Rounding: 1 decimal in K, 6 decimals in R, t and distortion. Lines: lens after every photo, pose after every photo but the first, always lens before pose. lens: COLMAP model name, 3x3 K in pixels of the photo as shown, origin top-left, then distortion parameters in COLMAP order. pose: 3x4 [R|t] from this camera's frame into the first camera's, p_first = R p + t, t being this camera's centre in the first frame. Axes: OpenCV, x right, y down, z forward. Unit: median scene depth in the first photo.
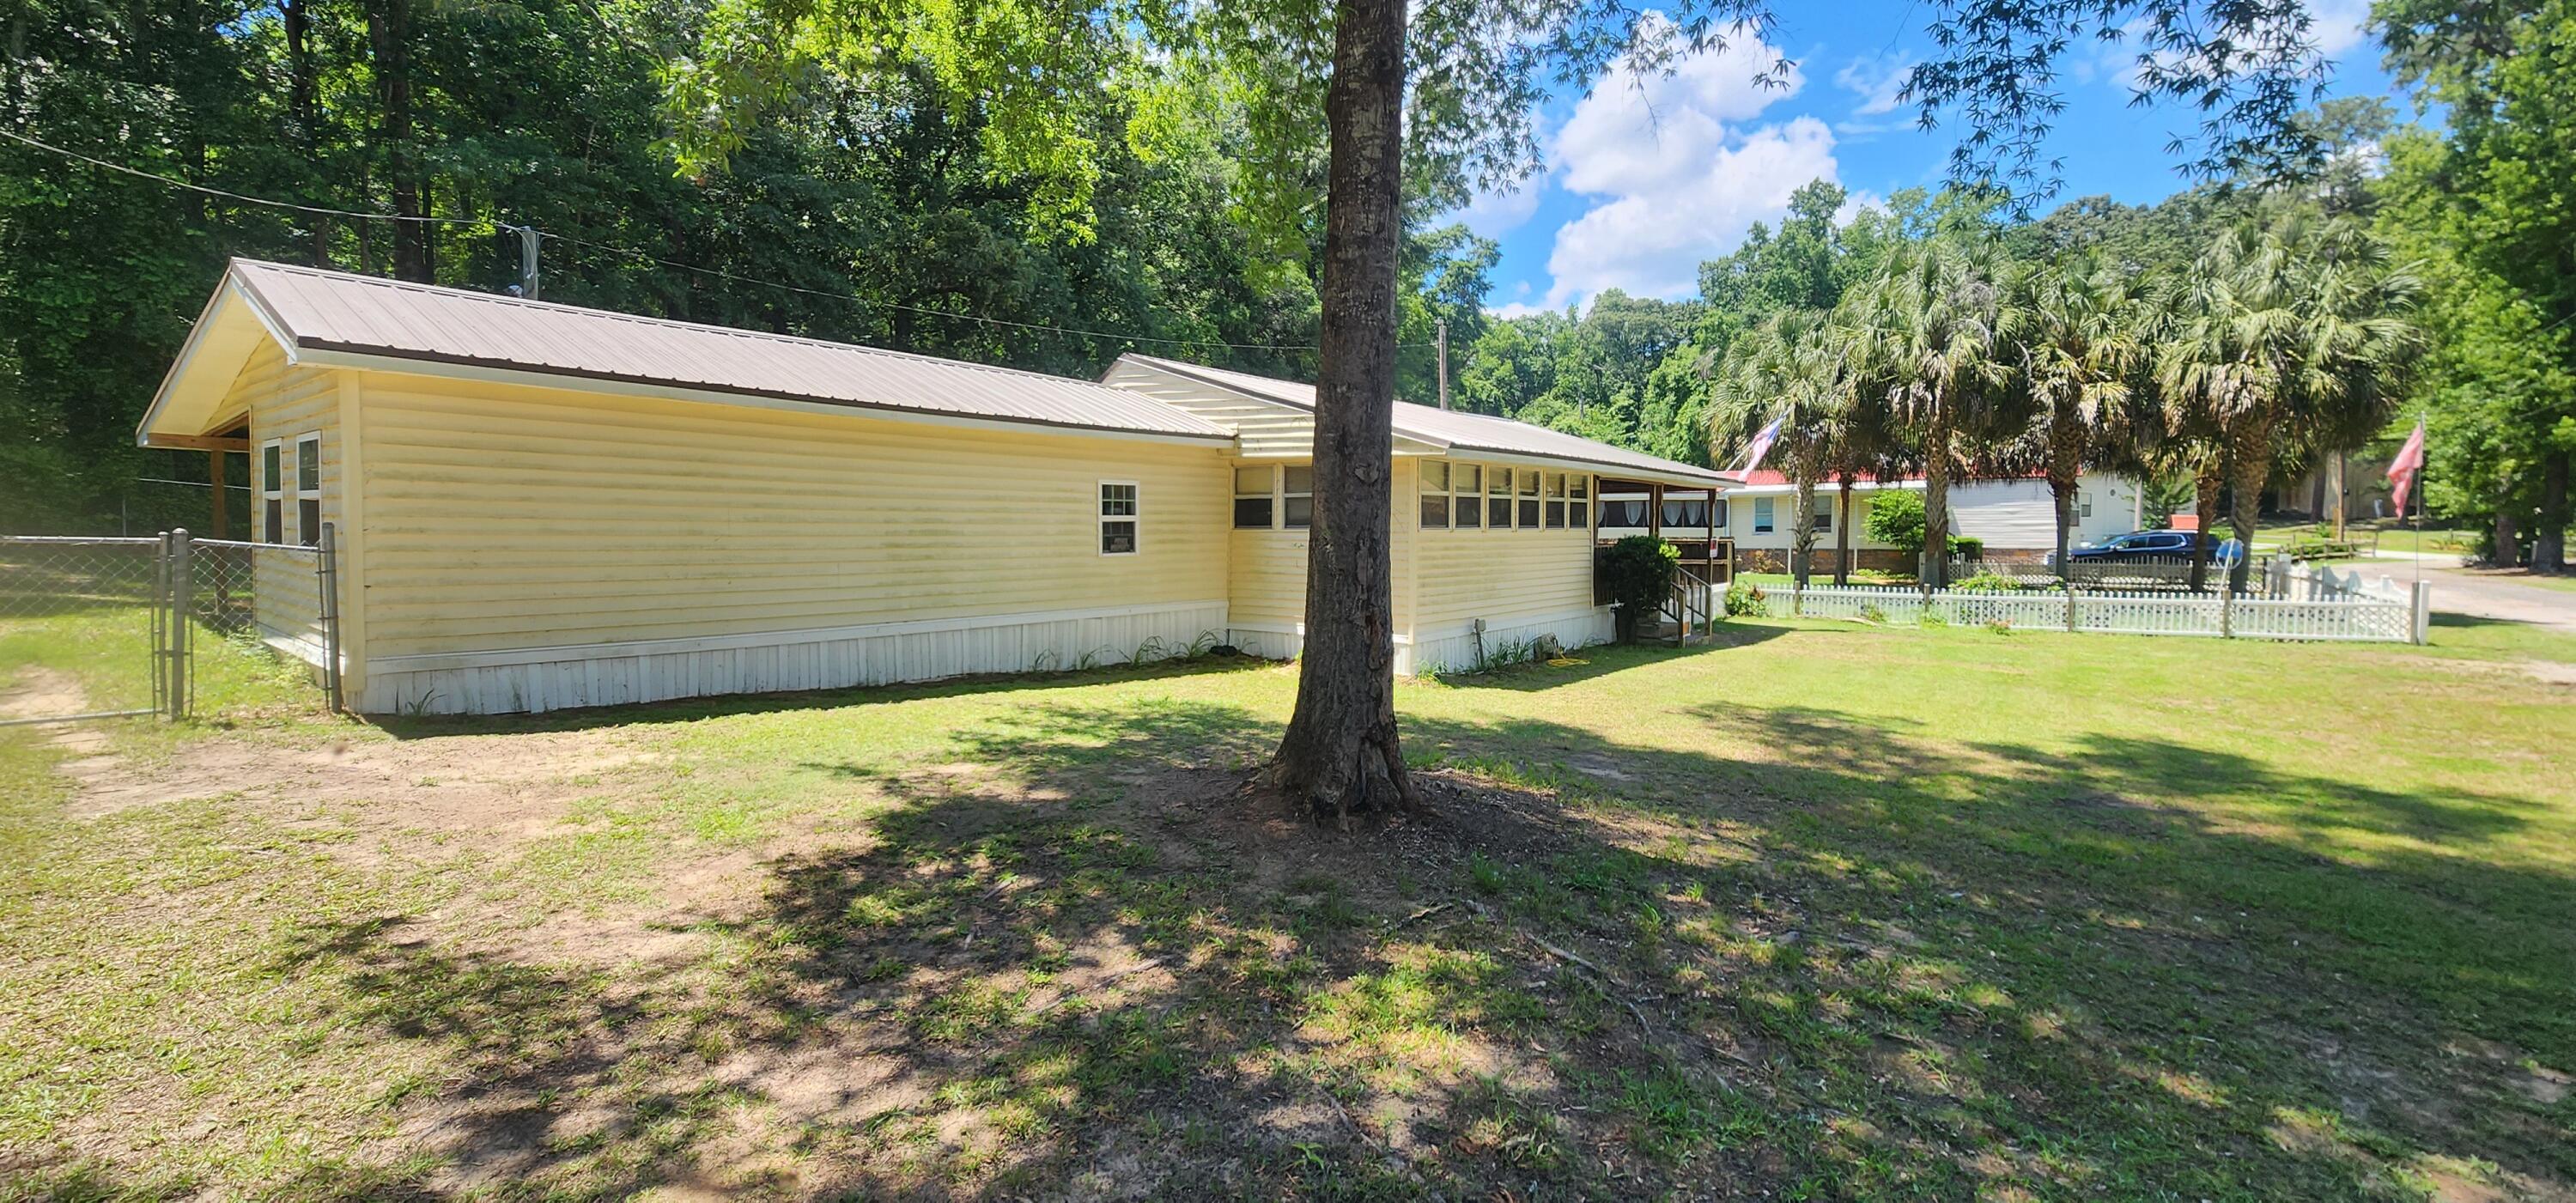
lens RADIAL K [[1131.3, 0, 1288.0], [0, 1131.3, 601.5], [0, 0, 1]] dist [0.002151, 0.000199]
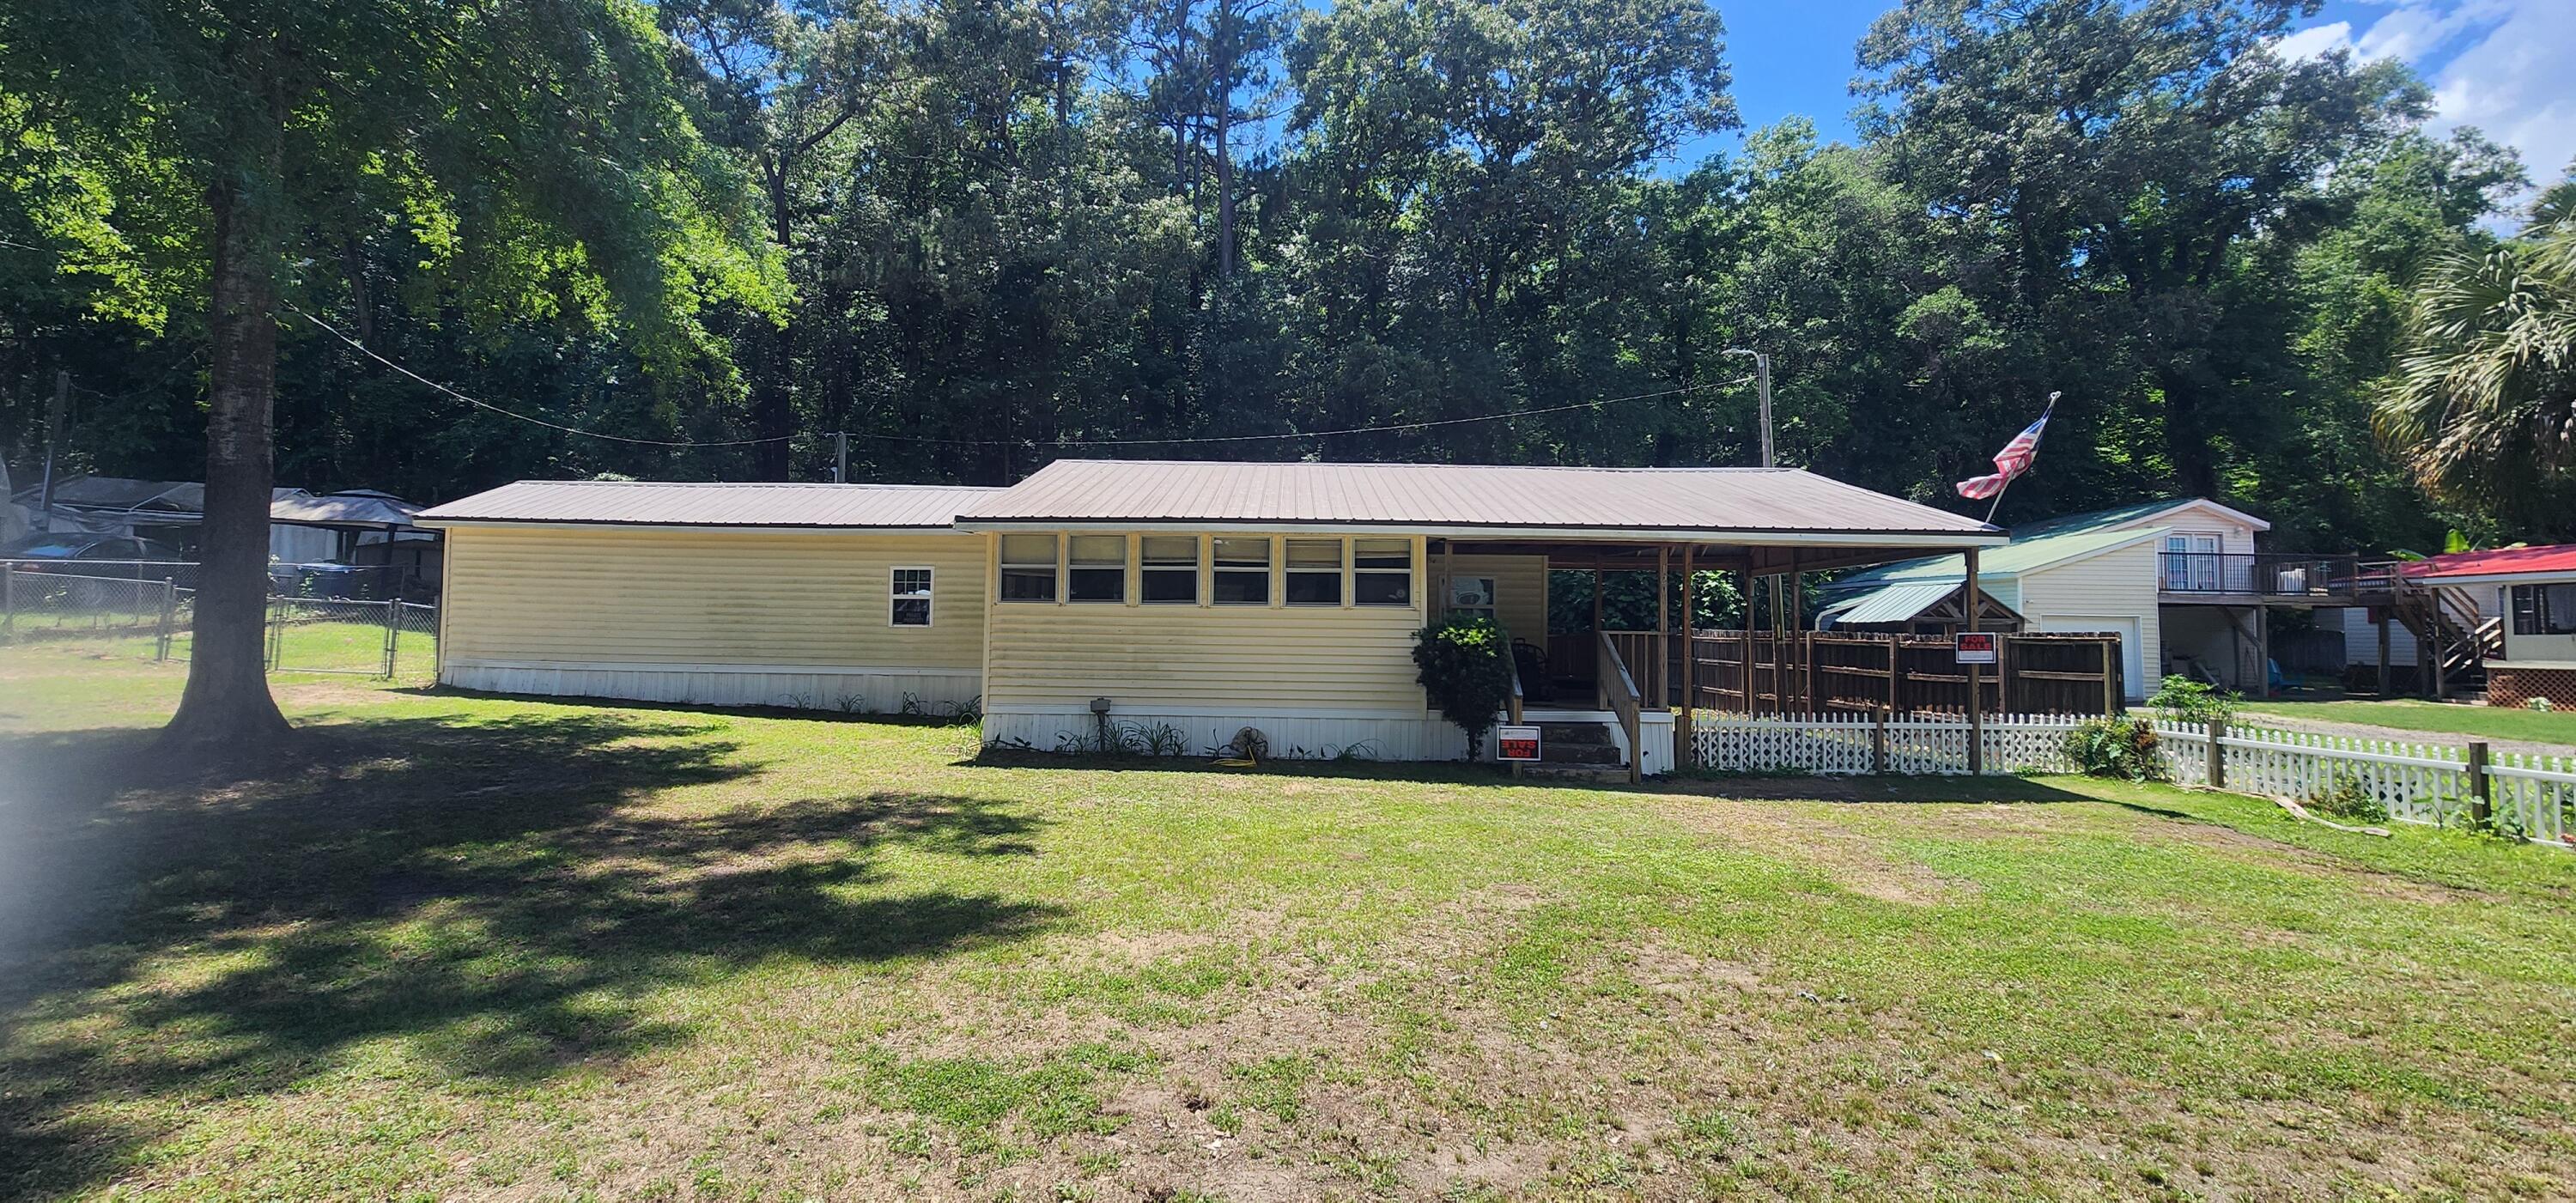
lens RADIAL K [[1131.3, 0, 1288.0], [0, 1131.3, 601.5], [0, 0, 1]] dist [0.002151, 0.000199]
pose [[0.577376, -0.015464, -0.816332, 1.015976], [-0.066079, 0.995656, -0.065597, -0.012409], [0.813800, 0.091817, 0.573845, 0.571169]]
